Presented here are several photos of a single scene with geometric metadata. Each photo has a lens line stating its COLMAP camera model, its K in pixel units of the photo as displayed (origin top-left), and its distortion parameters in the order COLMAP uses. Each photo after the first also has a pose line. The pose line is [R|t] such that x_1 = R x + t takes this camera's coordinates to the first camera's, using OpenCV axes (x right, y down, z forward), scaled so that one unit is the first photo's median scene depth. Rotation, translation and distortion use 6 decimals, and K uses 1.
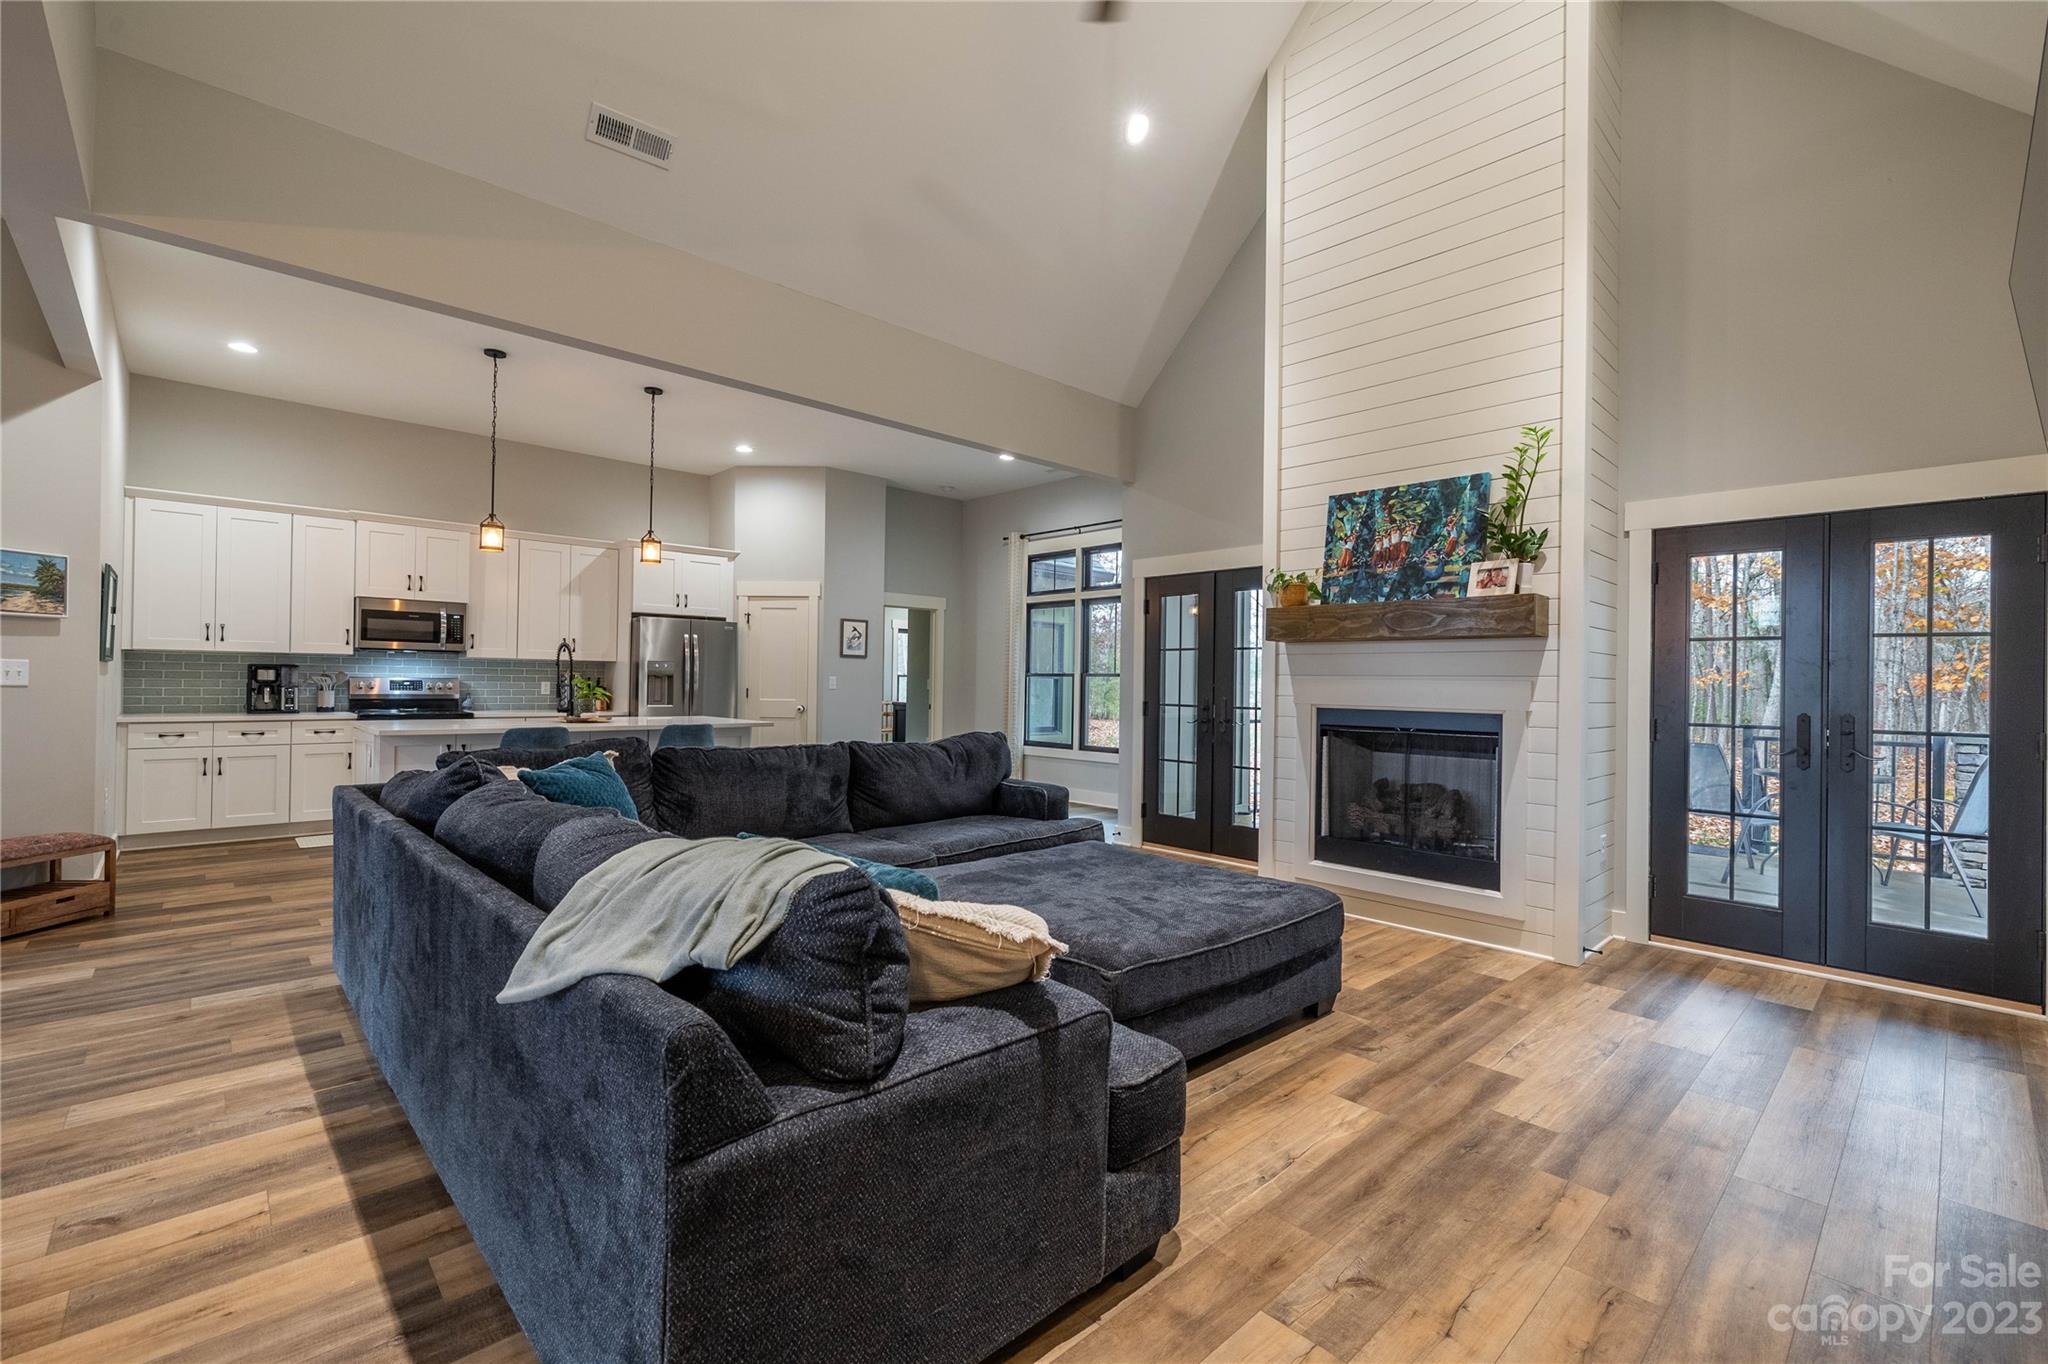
lens RADIAL K [[879.4, 0, 1021.6], [0, 879.4, 680.0], [0, 0, 1]] dist [0.004816, -0.000060]
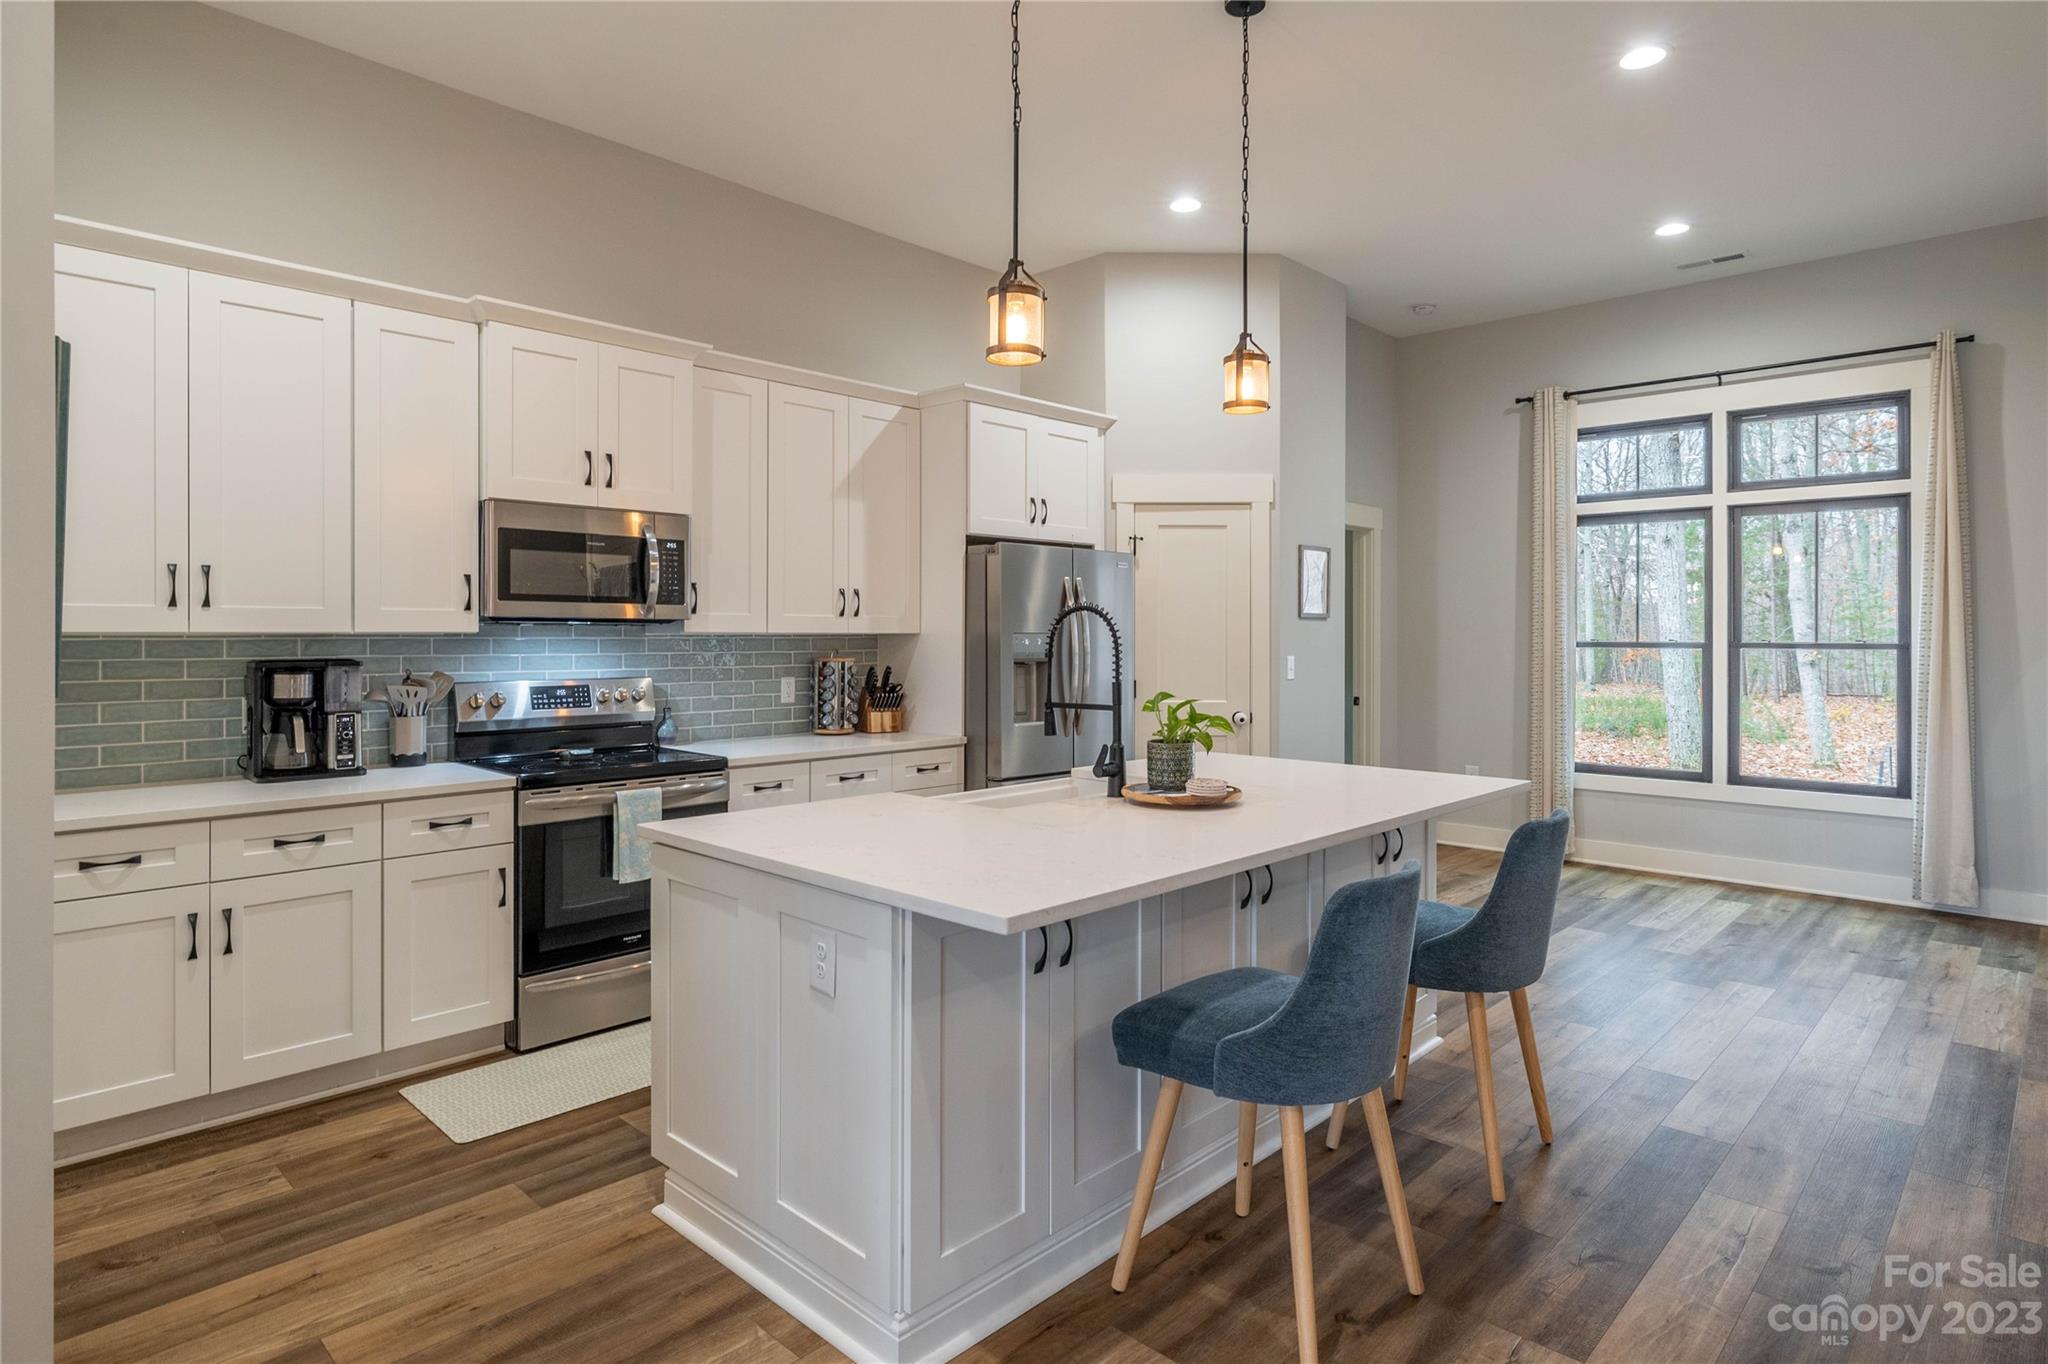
lens RADIAL K [[1106.5, 0, 1020.0], [0, 1106.5, 643.6], [0, 0, 1]] dist [-0.000268, -0.000366]
pose [[0.999142, -0.013762, 0.039069, -0.585167], [0.013276, 0.999832, 0.012668, -0.030858], [-0.039236, -0.012139, 0.999156, 0.508532]]
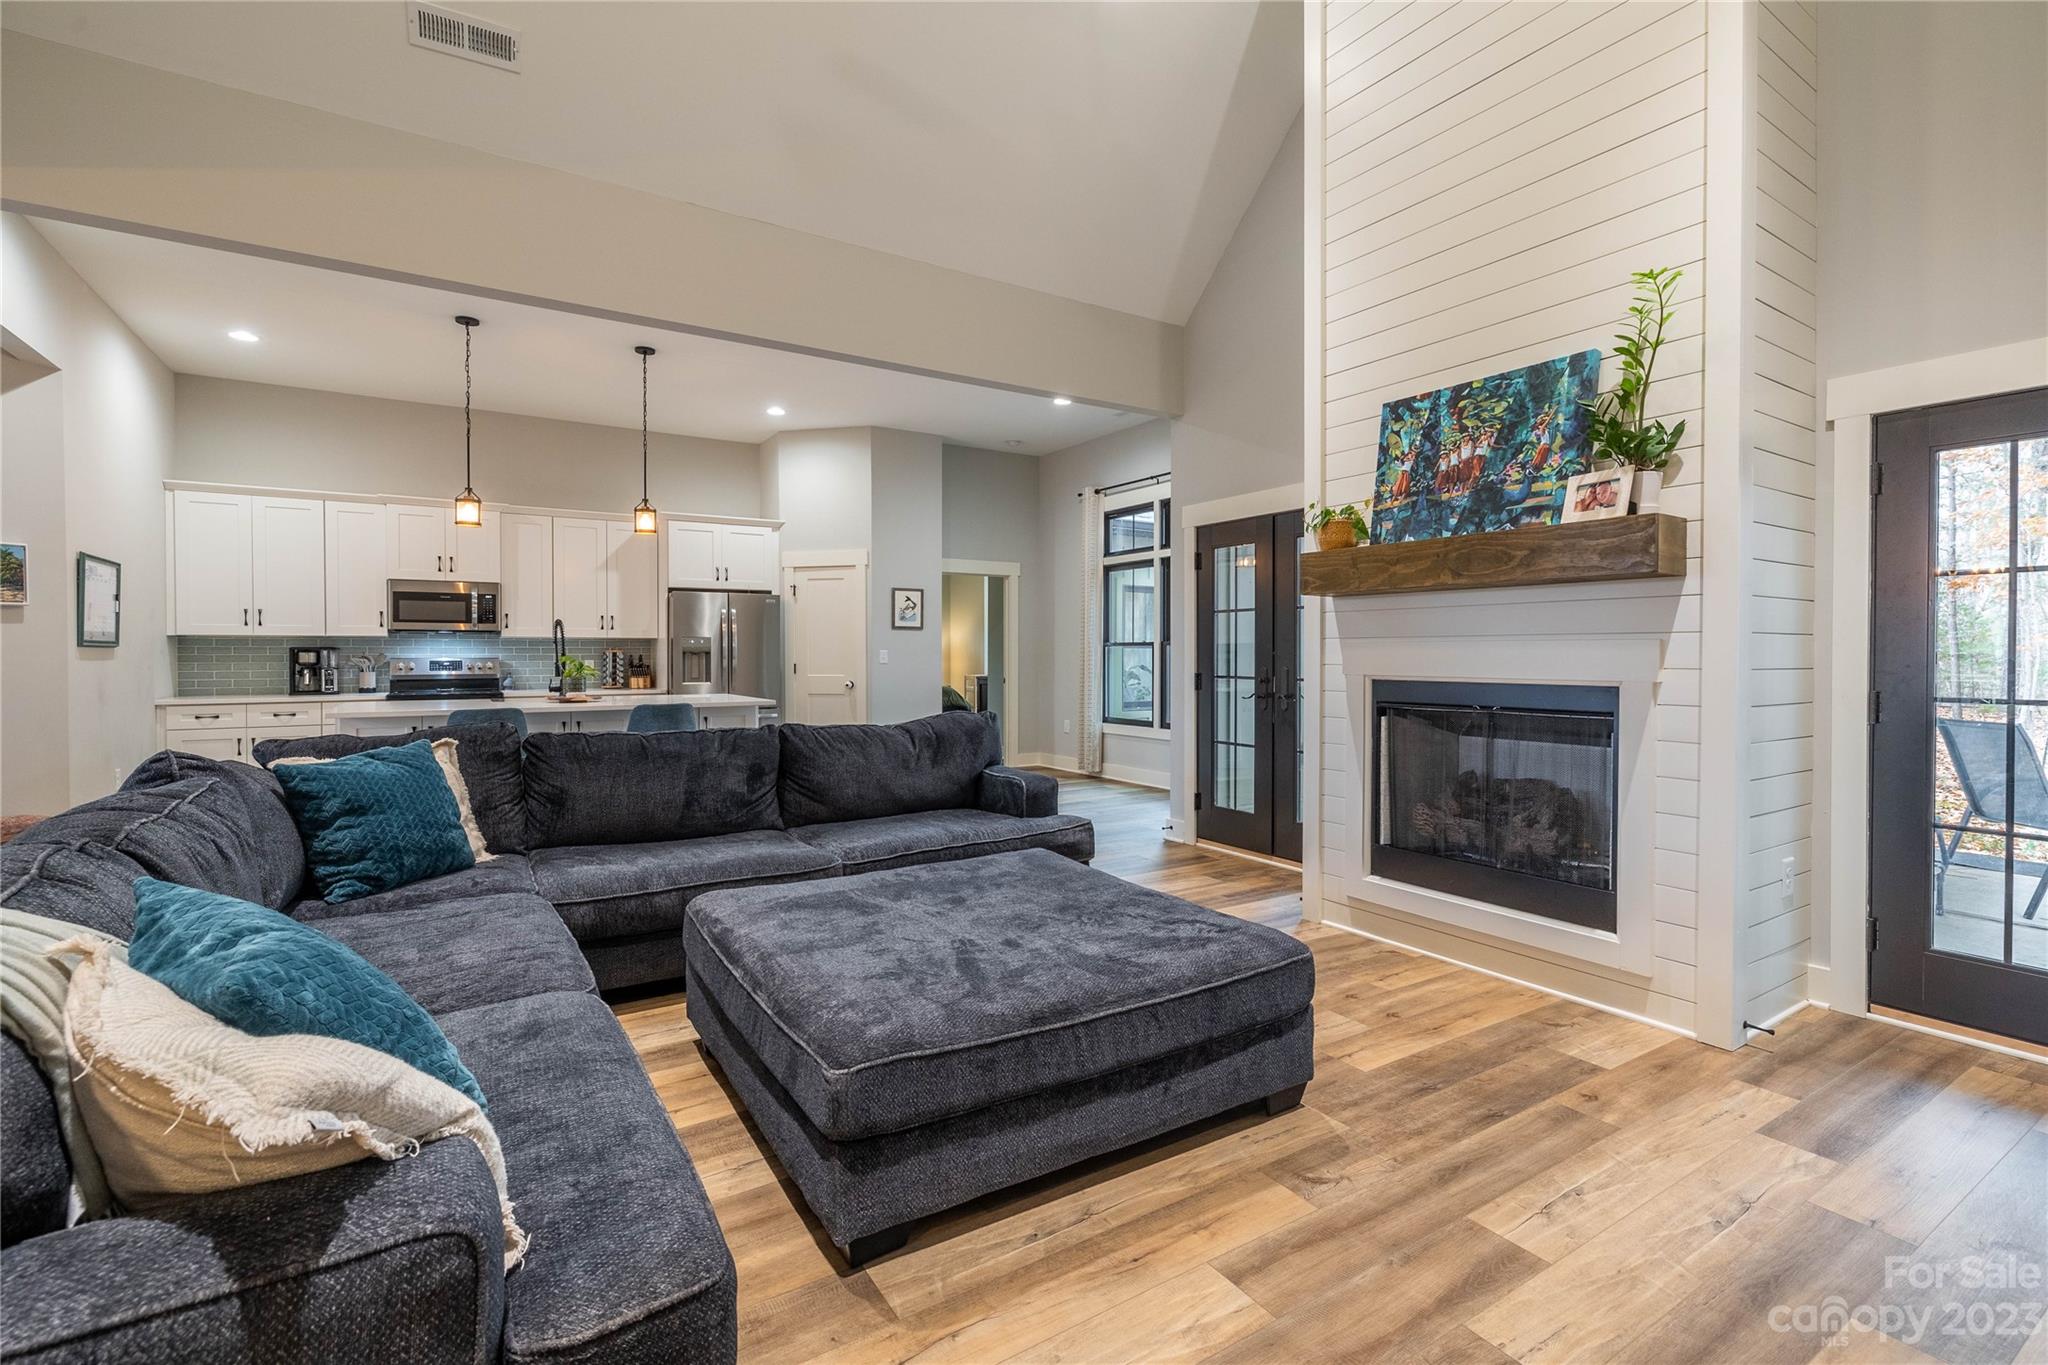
lens RADIAL K [[879.4, 0, 1024.0], [0, 879.4, 663.8], [0, 0, 1]] dist [0.004816, -0.000060]
pose [[0.978829, -0.013768, -0.204216, 0.189793], [0.016489, 0.999796, 0.011628, 0.003488], [0.204015, -0.014749, 0.978857, 0.173491]]
